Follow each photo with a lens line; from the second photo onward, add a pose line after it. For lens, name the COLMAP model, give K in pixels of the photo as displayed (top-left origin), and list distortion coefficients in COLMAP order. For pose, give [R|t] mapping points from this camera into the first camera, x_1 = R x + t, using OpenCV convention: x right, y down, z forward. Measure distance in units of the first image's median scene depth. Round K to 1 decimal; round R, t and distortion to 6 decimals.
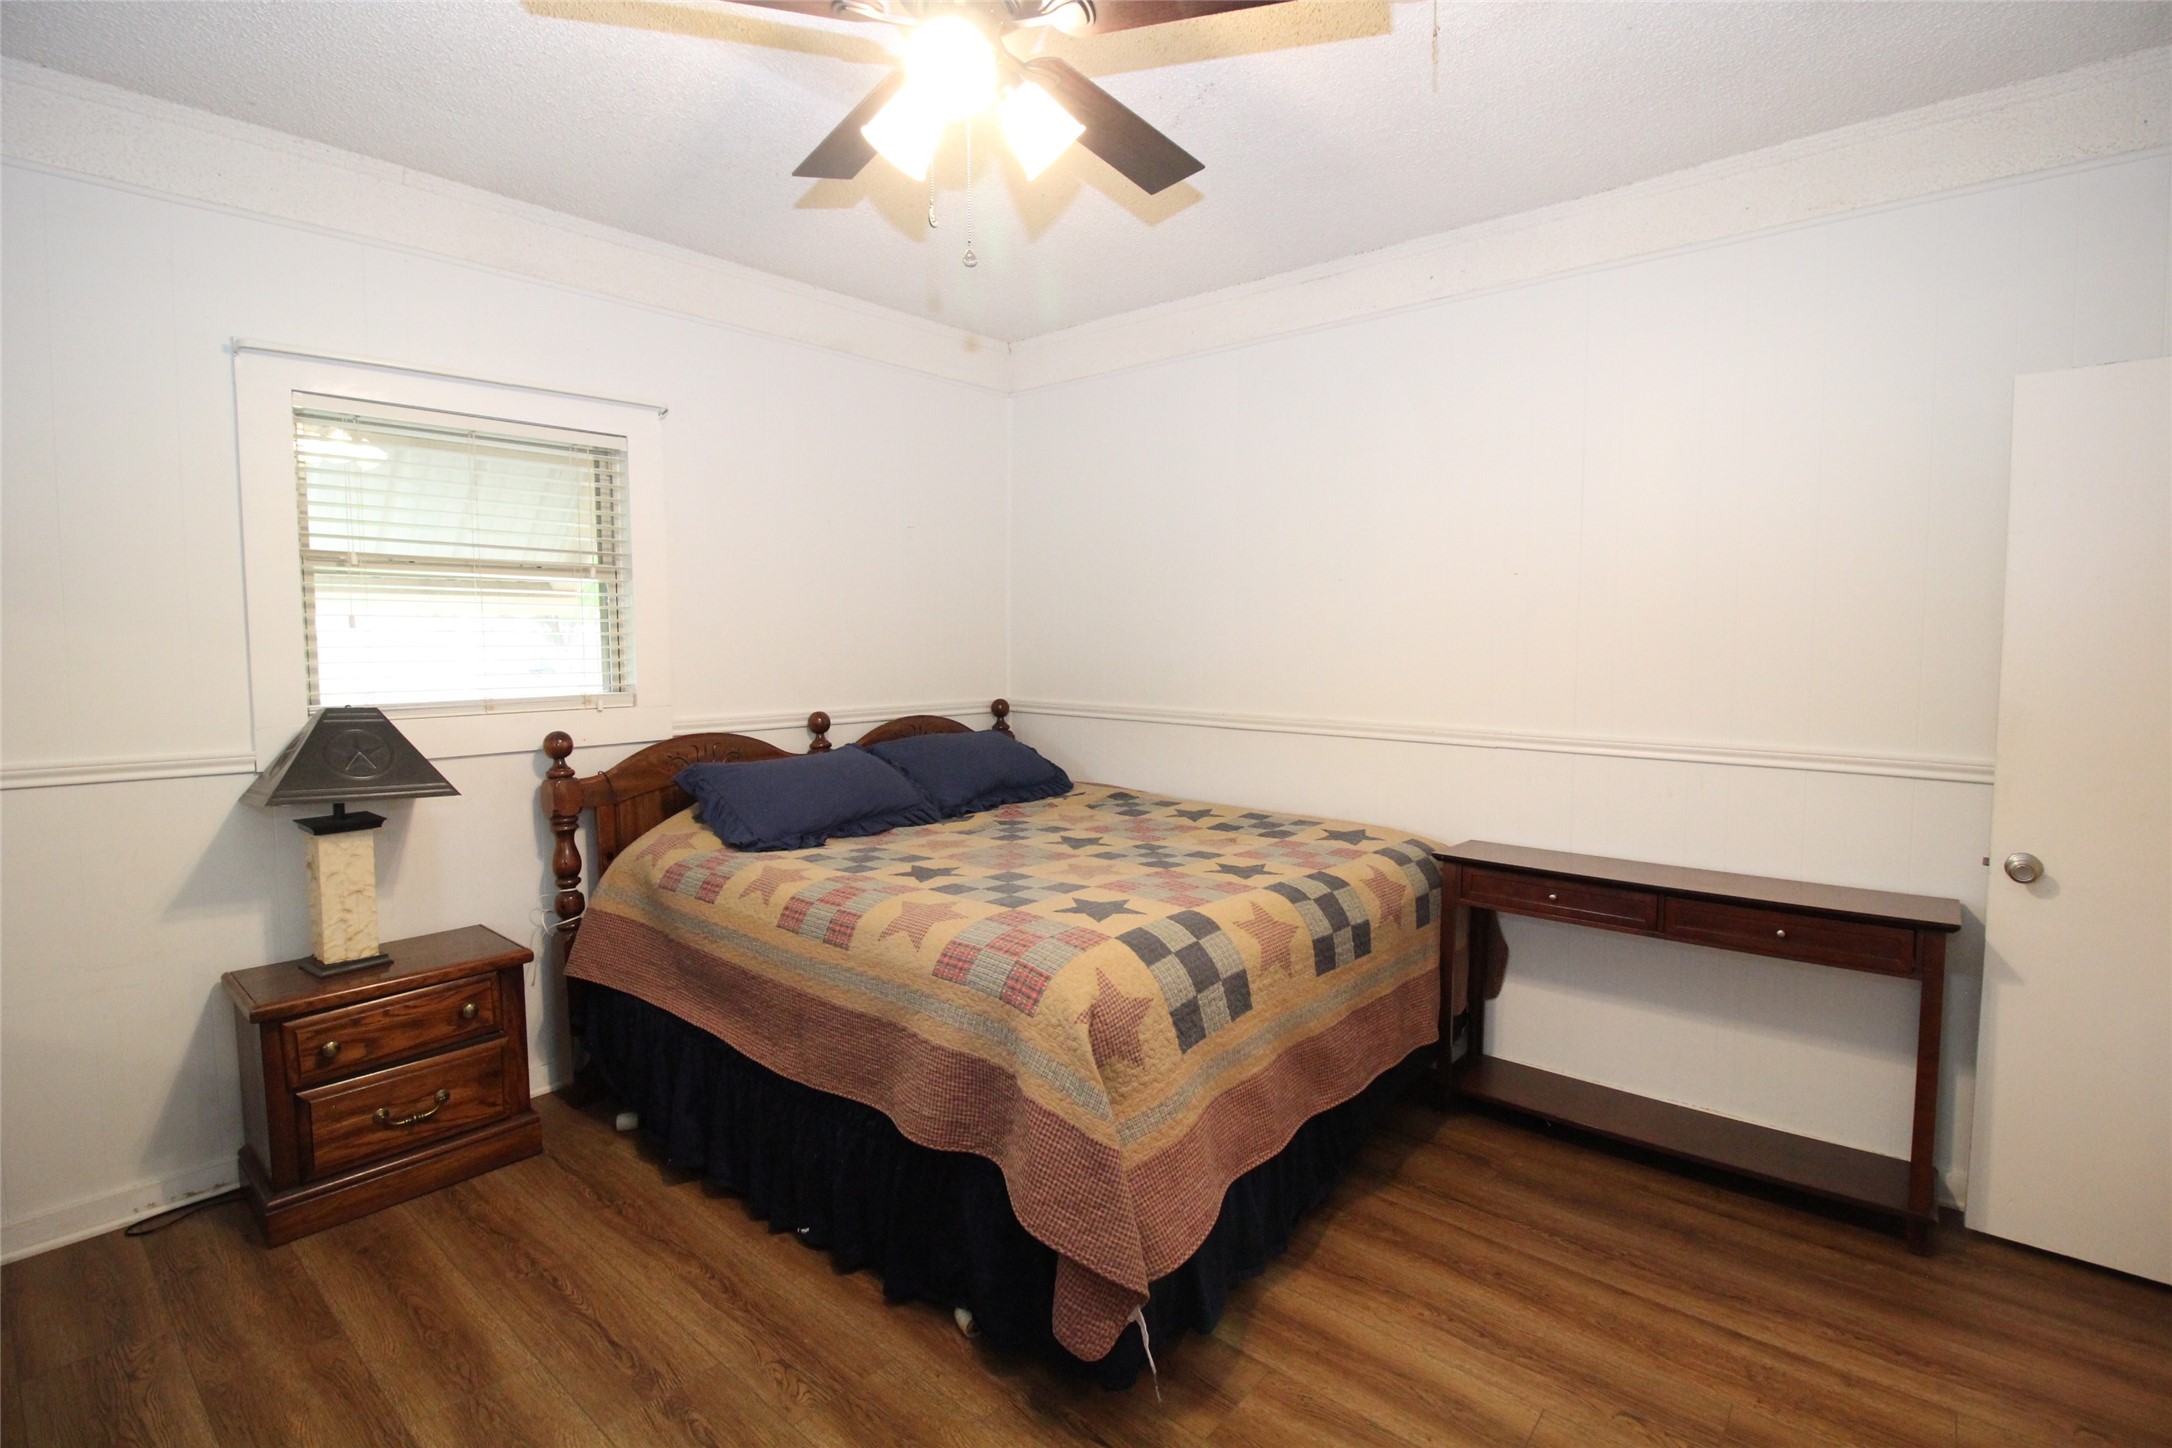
lens RADIAL K [[1018.3, 0, 1086.5], [0, 1018.3, 707.9], [0, 0, 1]] dist [0.003070, -0.016257]
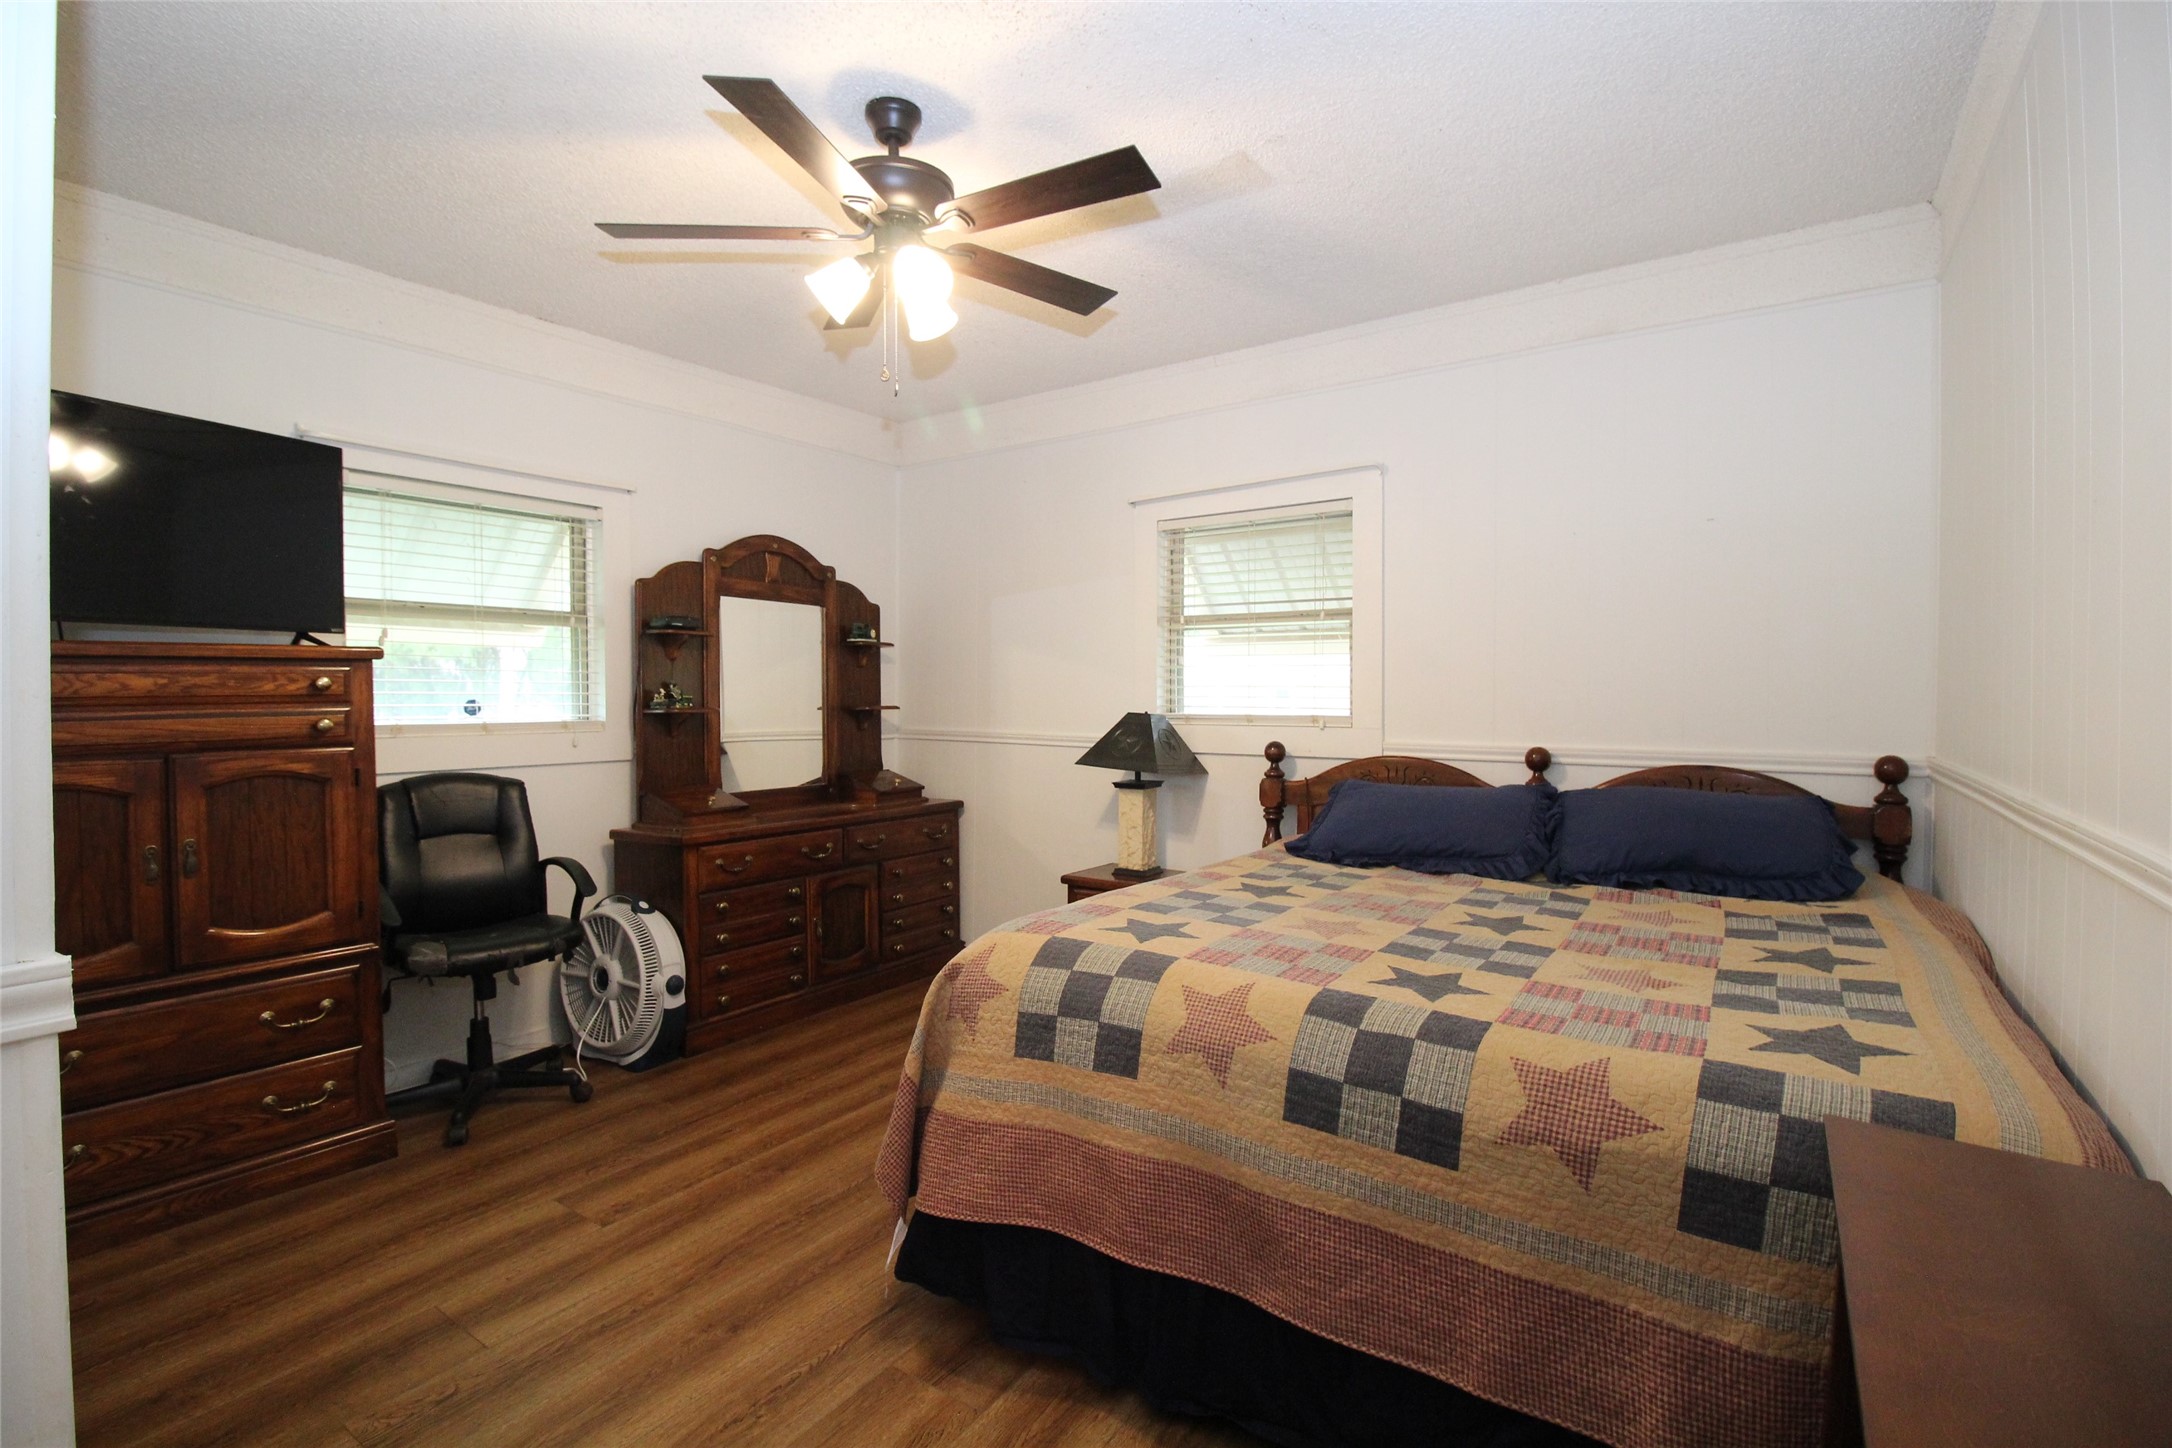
lens RADIAL K [[1018.3, 0, 1086.5], [0, 1018.3, 707.9], [0, 0, 1]] dist [0.003070, -0.016257]
pose [[0.106381, 0.017006, -0.994180, 0.797476], [-0.069110, 0.997562, 0.009668, -0.016116], [0.991921, 0.067680, 0.107297, 0.674008]]
